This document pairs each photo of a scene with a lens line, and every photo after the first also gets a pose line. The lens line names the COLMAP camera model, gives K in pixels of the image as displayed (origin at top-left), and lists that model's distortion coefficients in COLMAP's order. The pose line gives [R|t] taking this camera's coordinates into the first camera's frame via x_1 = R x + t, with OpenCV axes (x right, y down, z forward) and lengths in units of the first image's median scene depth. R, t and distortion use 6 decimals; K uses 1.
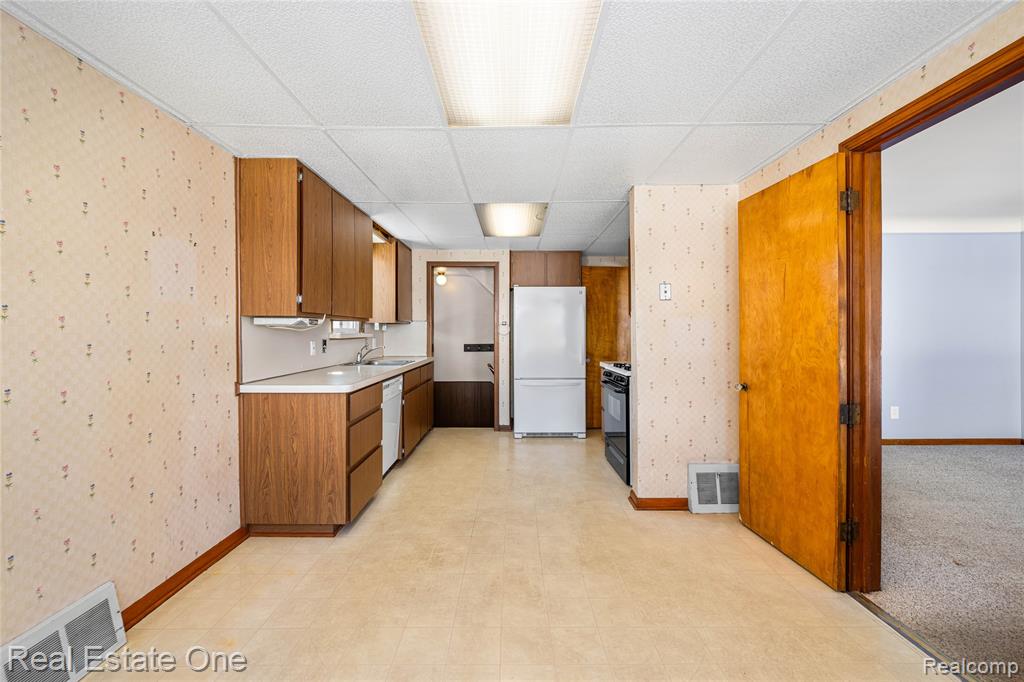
lens RADIAL K [[424.1, 0, 510.0], [0, 424.1, 335.8], [0, 0, 1]] dist [-0.000311, -0.001093]
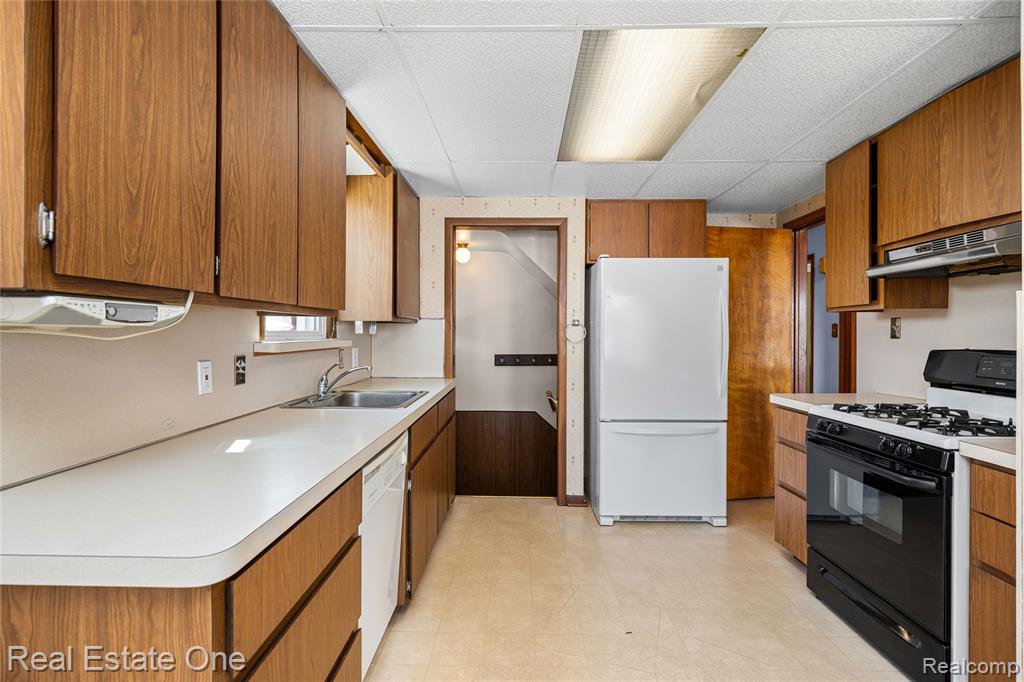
lens RADIAL K [[473.2, 0, 508.8], [0, 473.2, 336.0], [0, 0, 1]] dist [-0.002100, -0.002335]
pose [[0.999832, 0.003931, -0.017888, -0.193327], [-0.003991, 0.999987, -0.003309, -0.016784], [0.017875, 0.003380, 0.999835, 0.695704]]
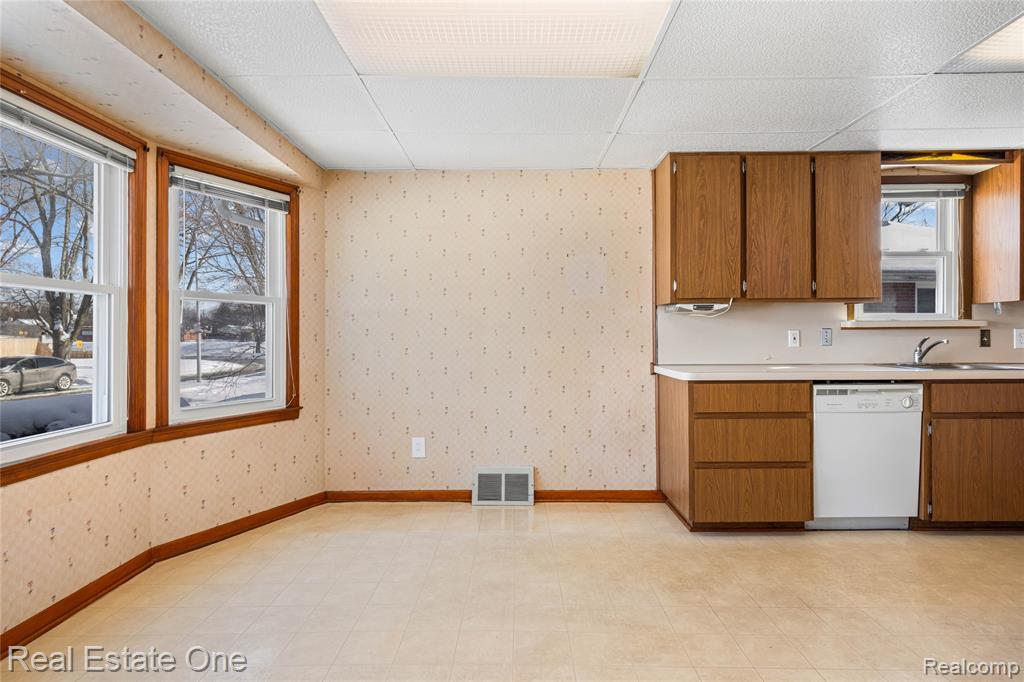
lens RADIAL K [[513.4, 0, 520.0], [0, 513.4, 337.9], [0, 0, 1]] dist [0.008245, -0.006350]
pose [[0.005911, -0.000822, -0.999982, 0.734939], [-0.005993, 0.999982, -0.000857, 0.041935], [0.999965, 0.005998, 0.005906, 0.604627]]
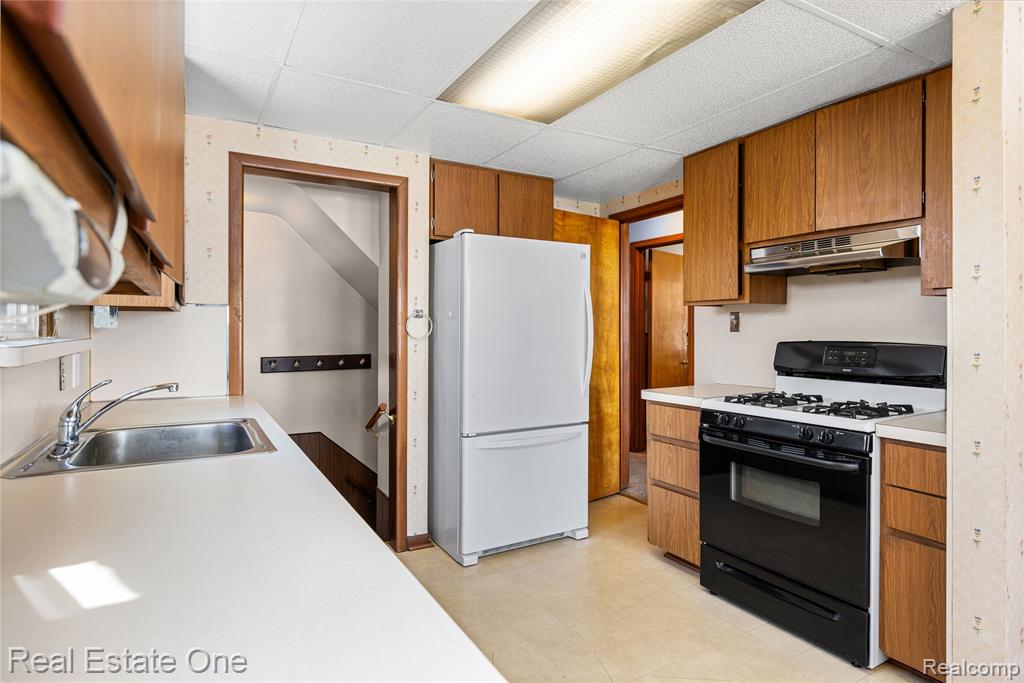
lens RADIAL K [[552.9, 0, 507.4], [0, 552.9, 328.8], [0, 0, 1]] dist [0.007983, -0.005877]
pose [[0.870108, 0.001590, 0.492859, -0.459806], [0.002301, 0.999971, -0.007287, -0.016586], [-0.492857, 0.007475, 0.870078, 0.877140]]
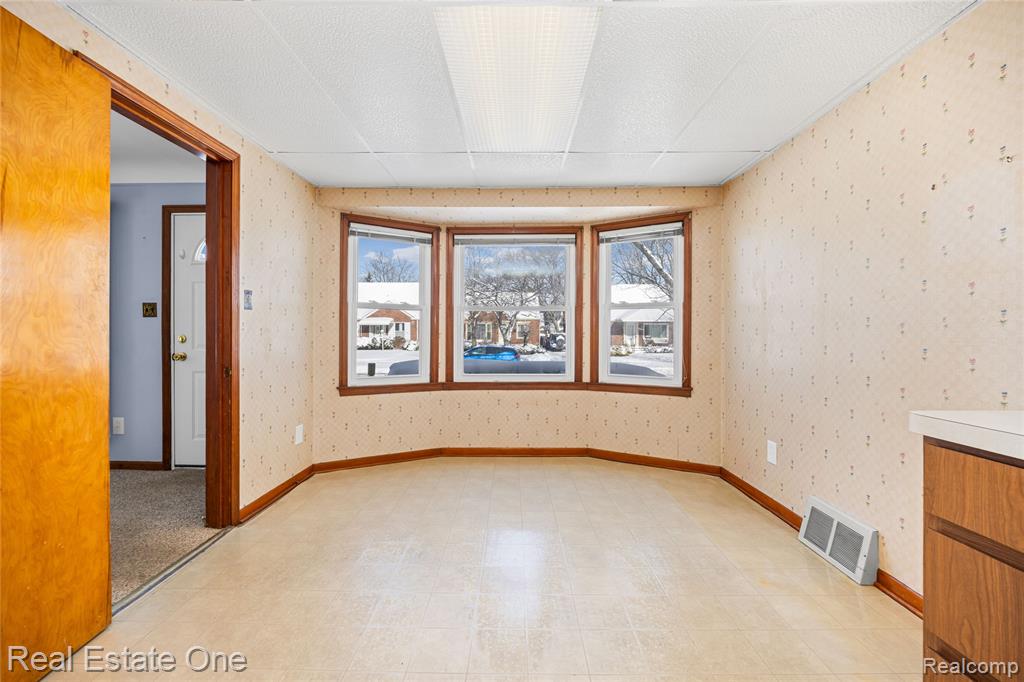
lens RADIAL K [[424.1, 0, 509.4], [0, 424.1, 332.0], [0, 0, 1]] dist [-0.000311, -0.001093]
pose [[-0.999982, 0.000937, 0.005906, 0.005958], [0.000978, 0.999975, 0.006953, 0.032846], [-0.005899, 0.006958, -0.999958, 1.375053]]
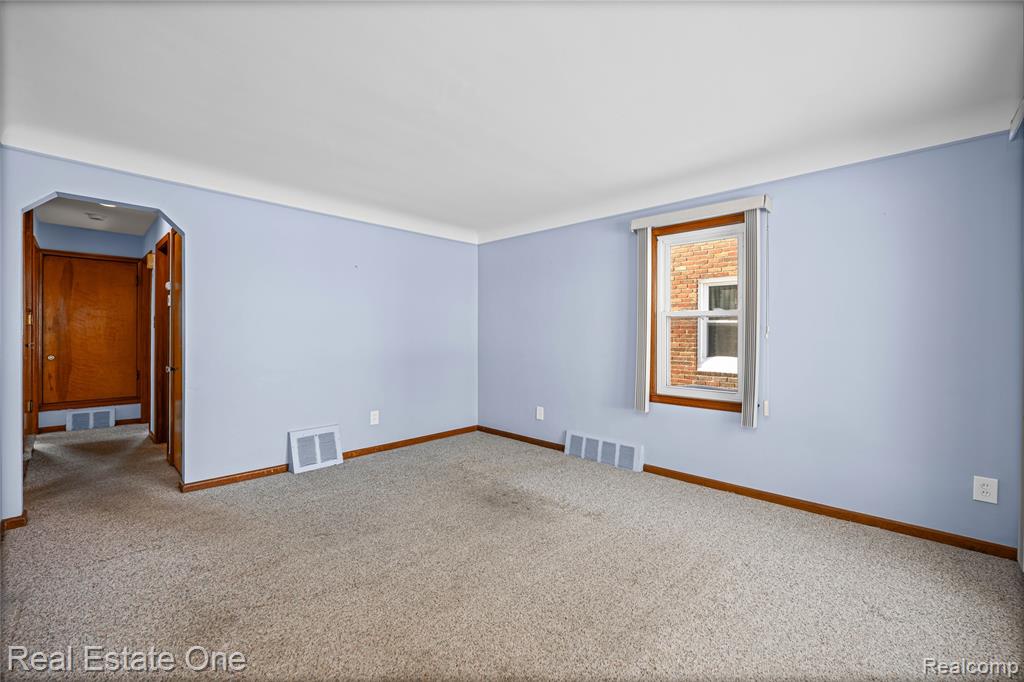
lens RADIAL K [[424.1, 0, 509.0], [0, 424.1, 330.0], [0, 0, 1]] dist [-0.000311, -0.001093]
pose [[0.688317, 0.011729, 0.725315, 0.778269], [-0.001622, 0.999892, -0.014629, 0.004965], [-0.725408, 0.008893, 0.688262, 0.269991]]
